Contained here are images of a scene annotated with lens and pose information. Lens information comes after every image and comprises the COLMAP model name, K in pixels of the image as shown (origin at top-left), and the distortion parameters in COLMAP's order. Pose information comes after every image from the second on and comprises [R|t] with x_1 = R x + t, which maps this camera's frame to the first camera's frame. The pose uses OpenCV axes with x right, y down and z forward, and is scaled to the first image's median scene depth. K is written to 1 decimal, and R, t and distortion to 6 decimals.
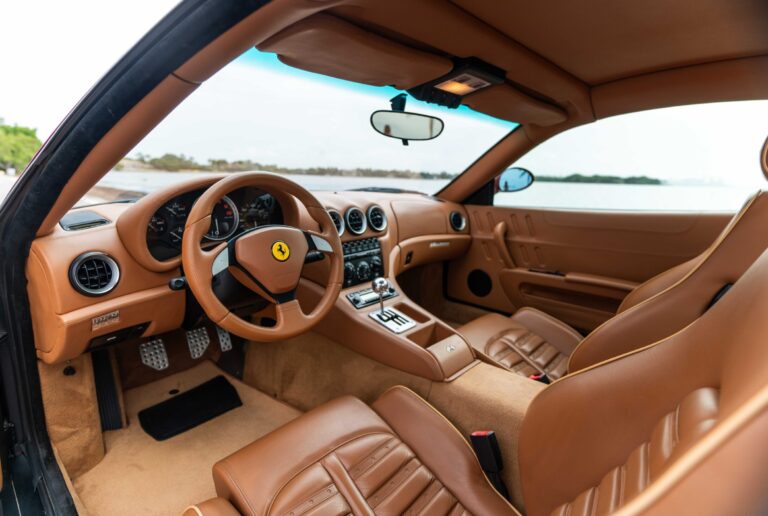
lens RADIAL K [[380.6, 0, 376.3], [0, 380.6, 248.0], [0, 0, 1]] dist [0.000632, -0.002241]
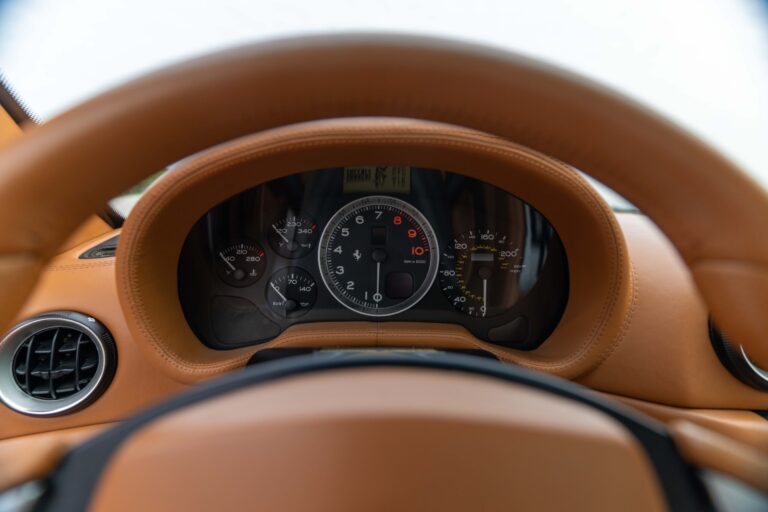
lens RADIAL K [[380.6, 0, 382.0], [0, 380.6, 252.3], [0, 0, 1]] dist [0.000632, -0.002241]
pose [[0.710007, 0.095909, -0.697633, -0.134141], [-0.151259, 0.988329, -0.018070, -0.074727], [0.687758, 0.118353, 0.716228, 0.667448]]
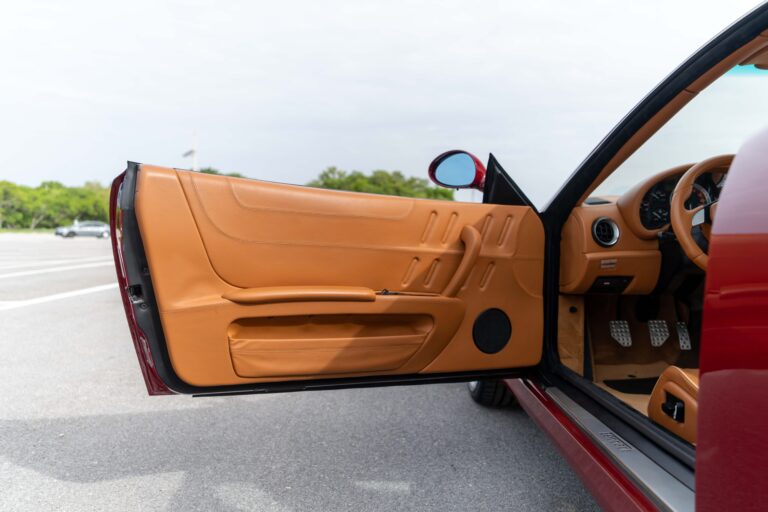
lens RADIAL K [[592.7, 0, 385.0], [0, 592.7, 256.8], [0, 0, 1]] dist [0.008903, -0.011365]
pose [[0.679344, 0.015746, -0.733651, 0.261919], [-0.134478, 0.985510, -0.103371, 0.368390], [0.721393, 0.168884, 0.671618, -0.813540]]
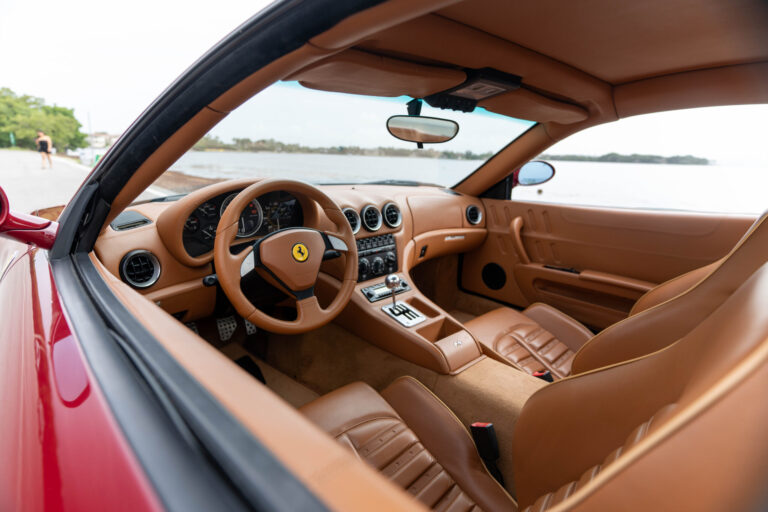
lens RADIAL K [[380.6, 0, 365.1], [0, 380.6, 253.7], [0, 0, 1]] dist [0.000632, -0.002241]
pose [[0.996404, 0.024009, -0.081254, 0.017540], [-0.018621, 0.997617, 0.066429, -0.048293], [0.082655, -0.064677, 0.994477, -0.055309]]
